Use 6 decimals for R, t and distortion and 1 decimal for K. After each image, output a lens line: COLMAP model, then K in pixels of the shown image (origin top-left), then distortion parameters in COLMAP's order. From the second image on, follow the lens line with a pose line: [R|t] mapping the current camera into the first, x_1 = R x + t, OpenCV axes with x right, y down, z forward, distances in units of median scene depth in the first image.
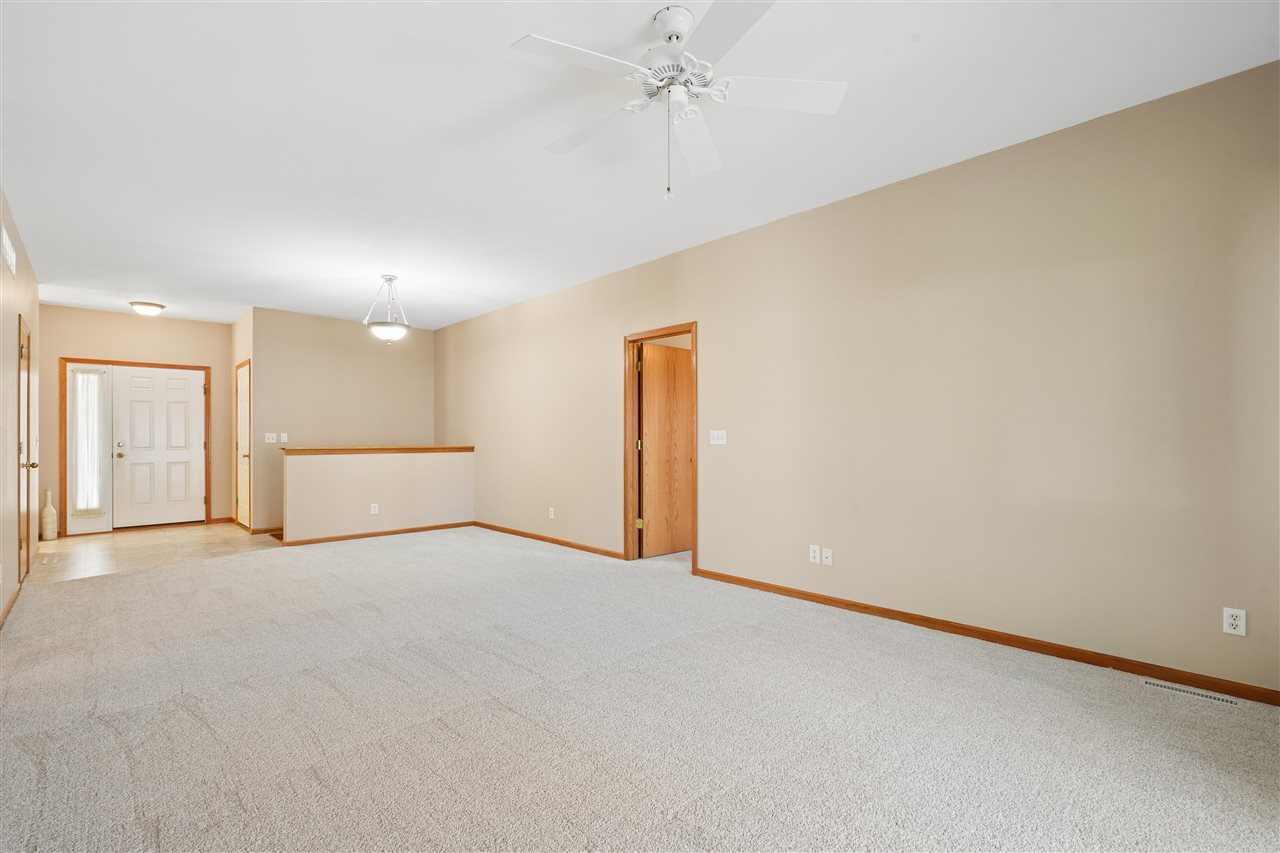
lens RADIAL K [[580.7, 0, 645.4], [0, 580.7, 430.2], [0, 0, 1]] dist [-0.003581, 0.001262]
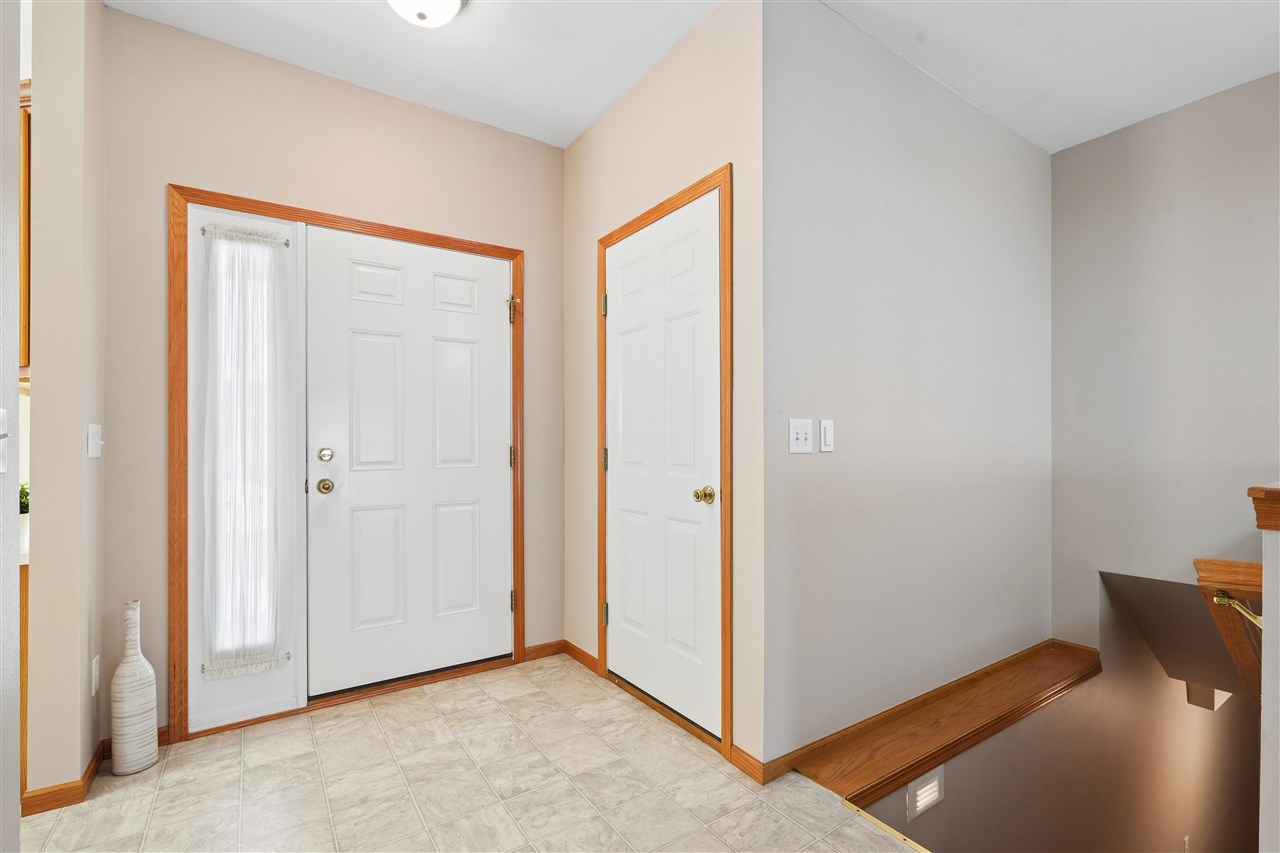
lens RADIAL K [[580.7, 0, 640.0], [0, 580.7, 439.8], [0, 0, 1]] dist [-0.003581, 0.001262]
pose [[0.986652, 0.000699, -0.162841, -0.679671], [-0.000396, 0.999998, 0.001893, 0.015670], [0.162842, -0.001804, 0.986650, 0.703950]]
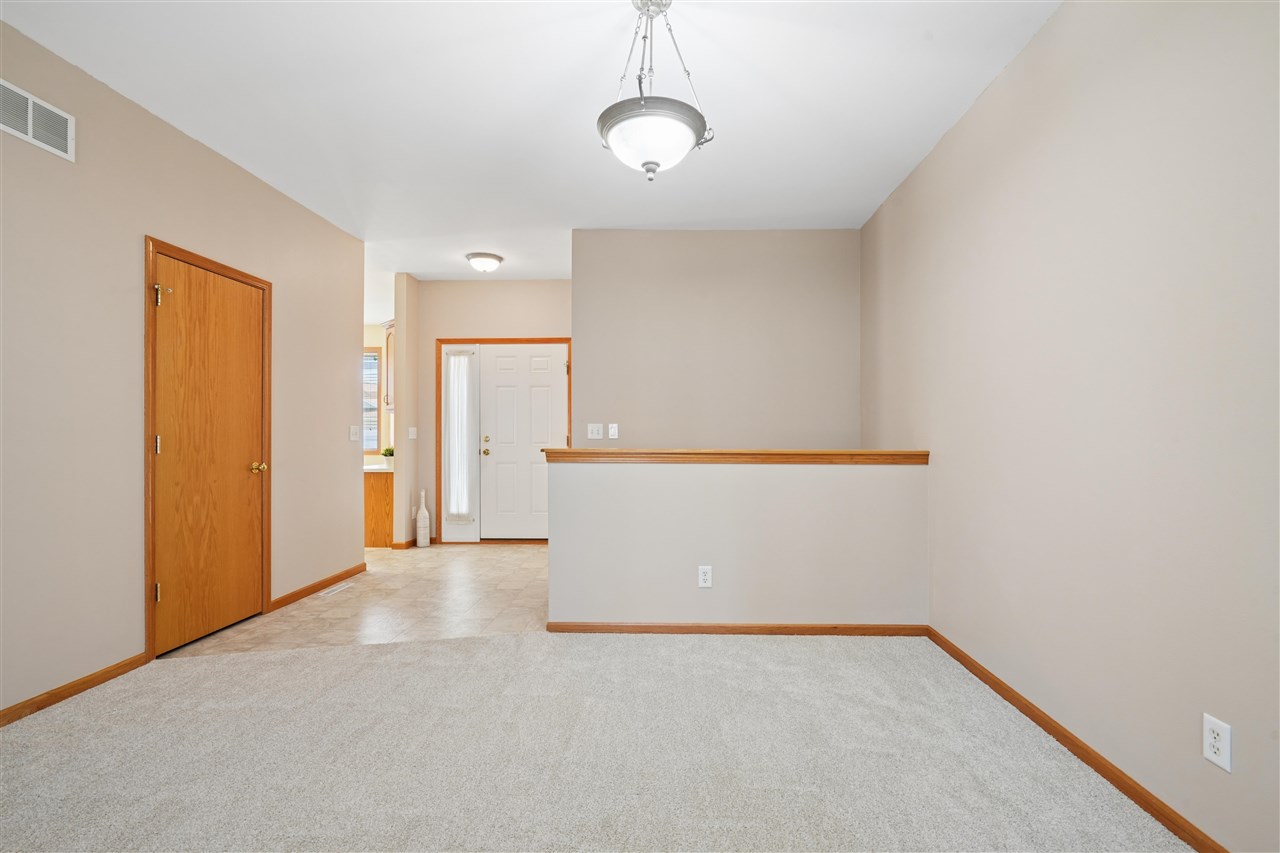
lens RADIAL K [[580.7, 0, 664.1], [0, 580.7, 433.9], [0, 0, 1]] dist [-0.003581, 0.001262]
pose [[0.703583, 0.004669, -0.710598, -0.139138], [0.002399, 0.999957, 0.008946, 0.011036], [0.710609, -0.007999, 0.703542, 0.608711]]
